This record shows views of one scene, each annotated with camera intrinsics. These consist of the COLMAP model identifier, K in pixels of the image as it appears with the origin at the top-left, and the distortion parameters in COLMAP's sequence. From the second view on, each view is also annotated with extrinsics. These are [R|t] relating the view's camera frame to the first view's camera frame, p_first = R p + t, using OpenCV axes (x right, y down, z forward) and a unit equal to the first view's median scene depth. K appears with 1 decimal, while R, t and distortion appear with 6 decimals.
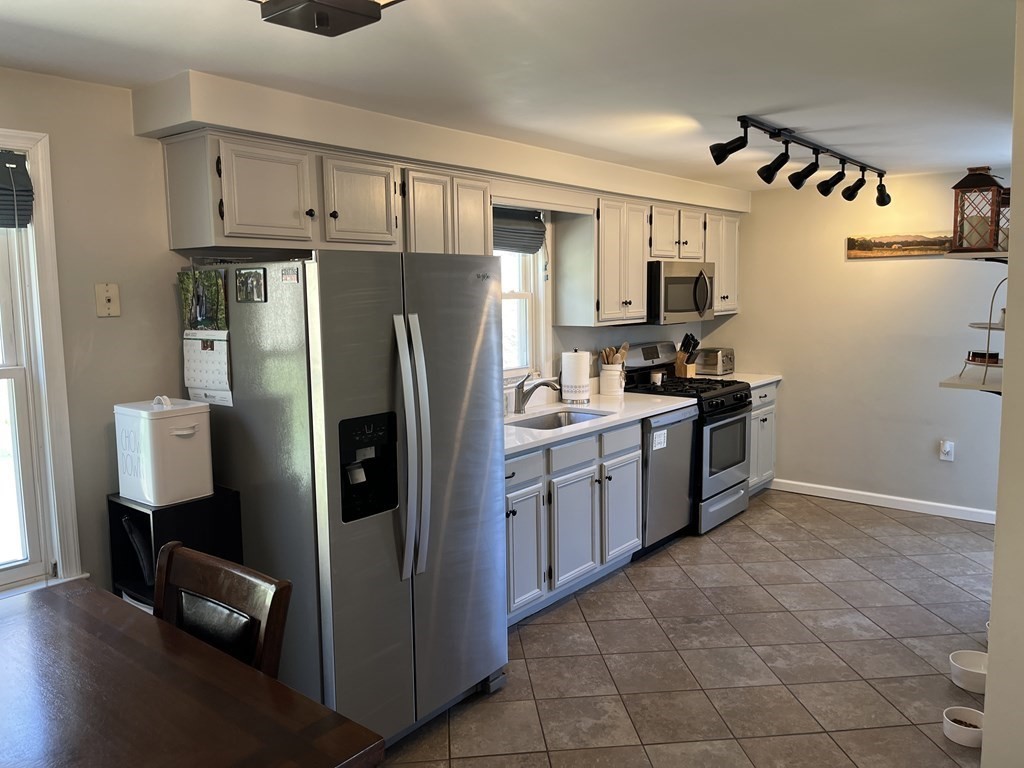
lens RADIAL K [[776.9, 0, 514.1], [0, 776.9, 382.2], [0, 0, 1]] dist [0.022494, -0.029408]
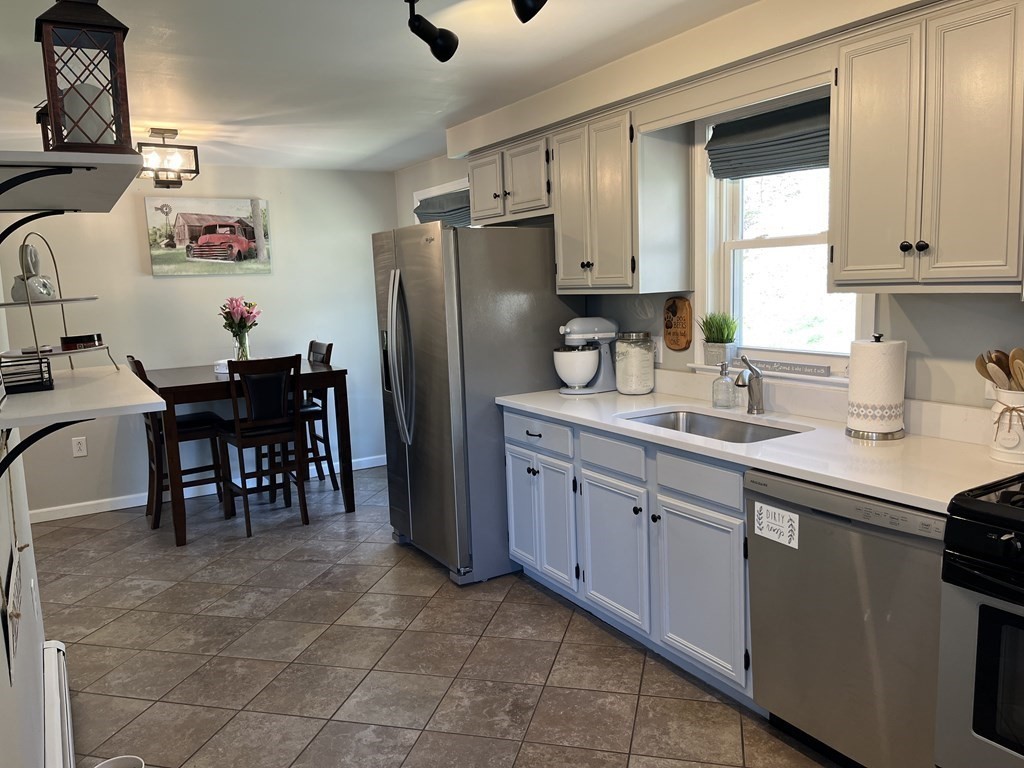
lens RADIAL K [[776.9, 0, 514.0], [0, 776.9, 381.4], [0, 0, 1]] dist [0.022494, -0.029408]
pose [[-0.338490, 0.147337, -0.929363, 0.888599], [-0.085331, 0.978789, 0.186252, -0.123497], [0.937093, 0.142348, -0.318738, 1.241421]]
